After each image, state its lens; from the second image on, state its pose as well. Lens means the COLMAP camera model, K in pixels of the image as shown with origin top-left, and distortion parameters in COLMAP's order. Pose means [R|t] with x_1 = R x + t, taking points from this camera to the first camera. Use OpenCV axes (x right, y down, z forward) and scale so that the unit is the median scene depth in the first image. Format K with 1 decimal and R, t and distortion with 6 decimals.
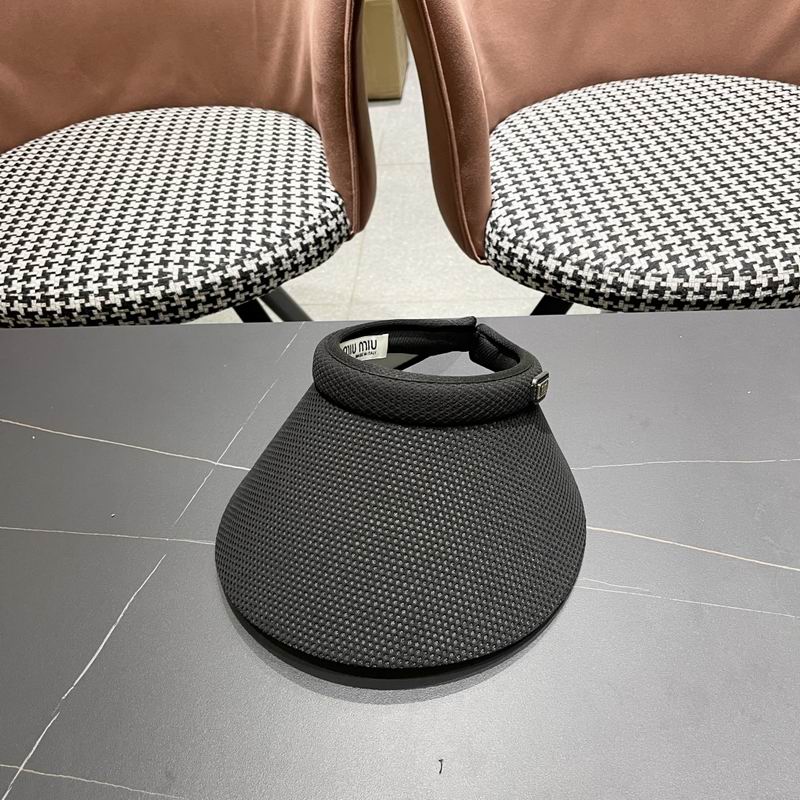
lens RADIAL K [[847.1, 0, 407.2], [0, 847.1, 396.5], [0, 0, 1]] dist [0.023677, -0.017345]
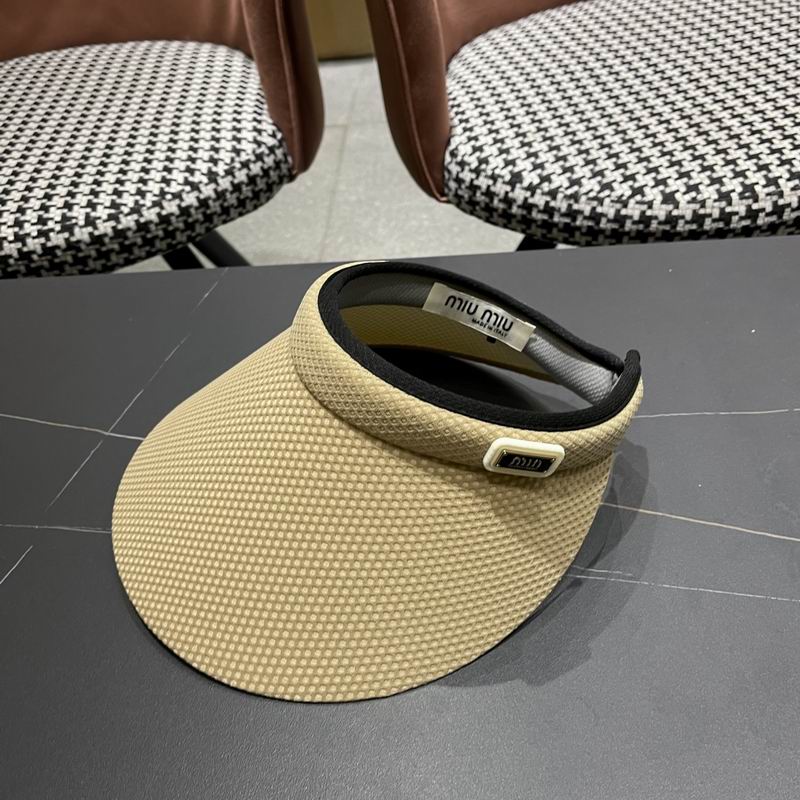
lens RADIAL K [[852.6, 0, 408.4], [0, 852.6, 391.9], [0, 0, 1]] dist [-0.001561, 0.036378]
pose [[0.999675, -0.025450, 0.001643, 0.050508], [0.025426, 0.999590, 0.013135, 0.027358], [-0.001977, -0.013089, 0.999912, 0.134227]]
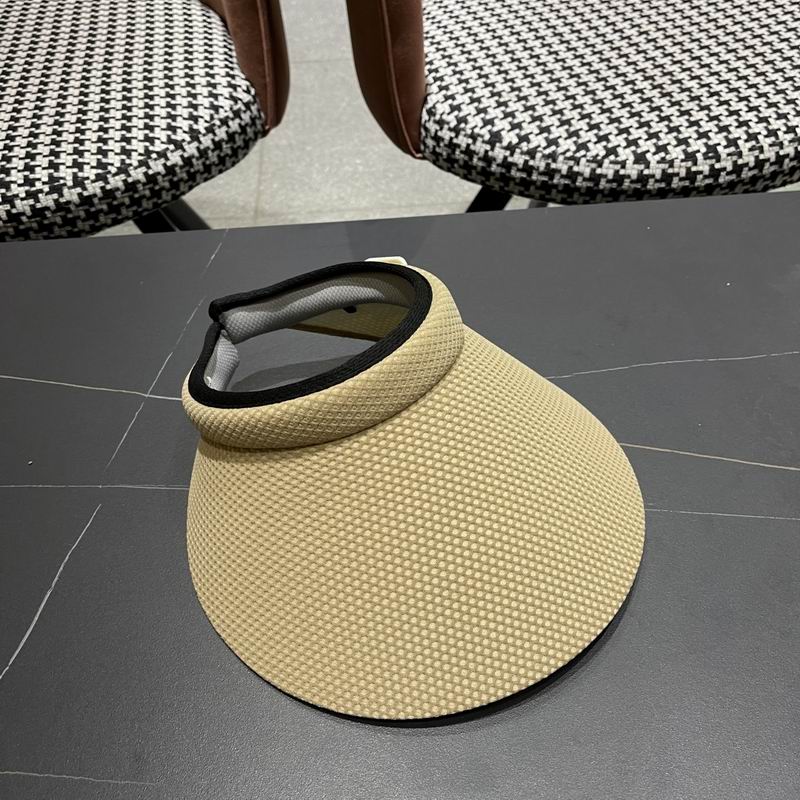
lens RADIAL K [[849.7, 0, 397.8], [0, 849.7, 406.7], [0, 0, 1]] dist [-0.004795, 0.051653]
pose [[0.992067, -0.061870, 0.109433, -0.051307], [0.049971, 0.992859, 0.108320, 0.007446], [-0.115353, -0.101992, 0.988075, 0.087533]]
